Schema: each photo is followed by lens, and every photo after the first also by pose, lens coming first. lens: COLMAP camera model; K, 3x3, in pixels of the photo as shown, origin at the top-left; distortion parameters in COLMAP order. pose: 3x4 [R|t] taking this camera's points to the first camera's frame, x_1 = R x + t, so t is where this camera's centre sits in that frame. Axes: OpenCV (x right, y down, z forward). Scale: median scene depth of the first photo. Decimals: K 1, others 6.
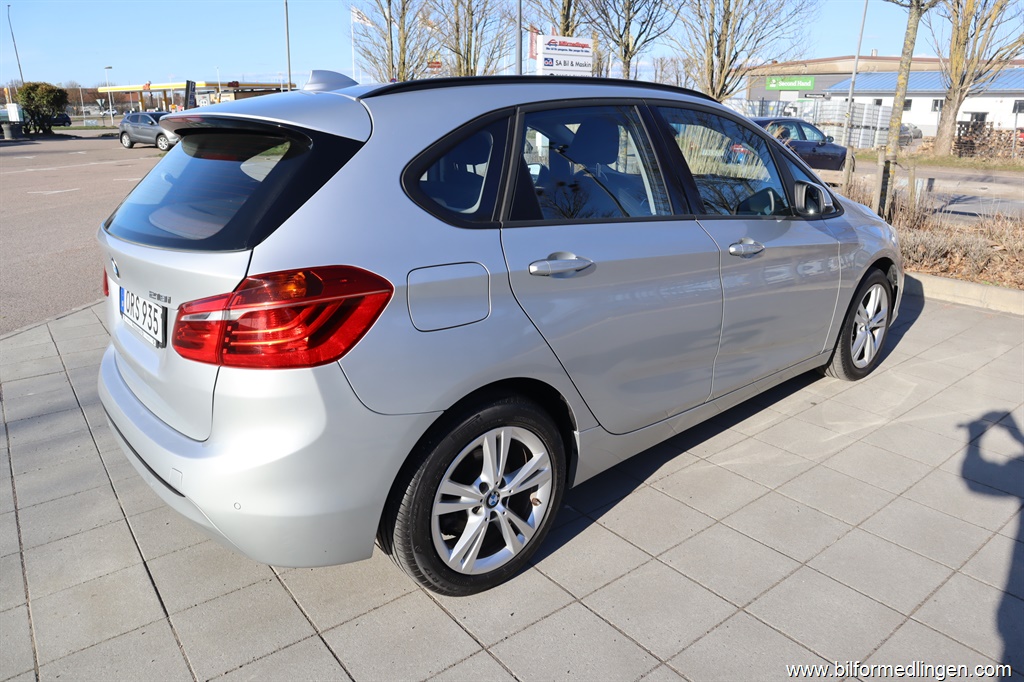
lens RADIAL K [[706.9, 0, 512.0], [0, 706.9, 341.0], [0, 0, 1]] dist [-0.135671, 0.093032]
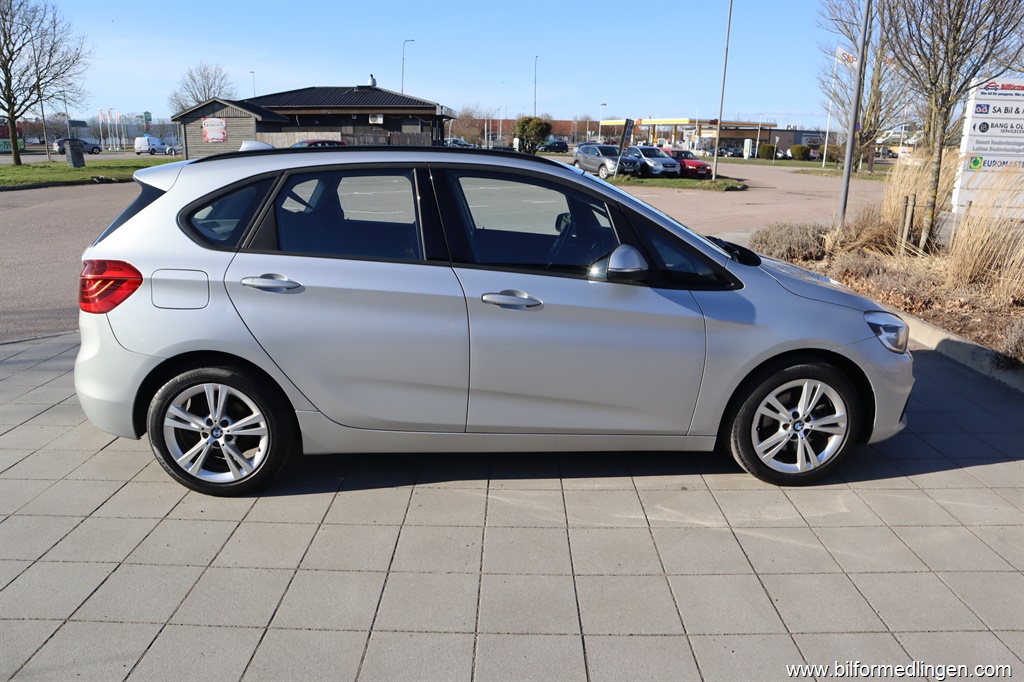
lens RADIAL K [[706.9, 0, 512.0], [0, 706.9, 341.0], [0, 0, 1]] dist [-0.135671, 0.093032]
pose [[0.795224, 0.179198, -0.579230, 0.758072], [-0.208715, 0.977846, 0.015975, -0.069028], [0.569260, 0.108190, 0.815008, 0.088917]]
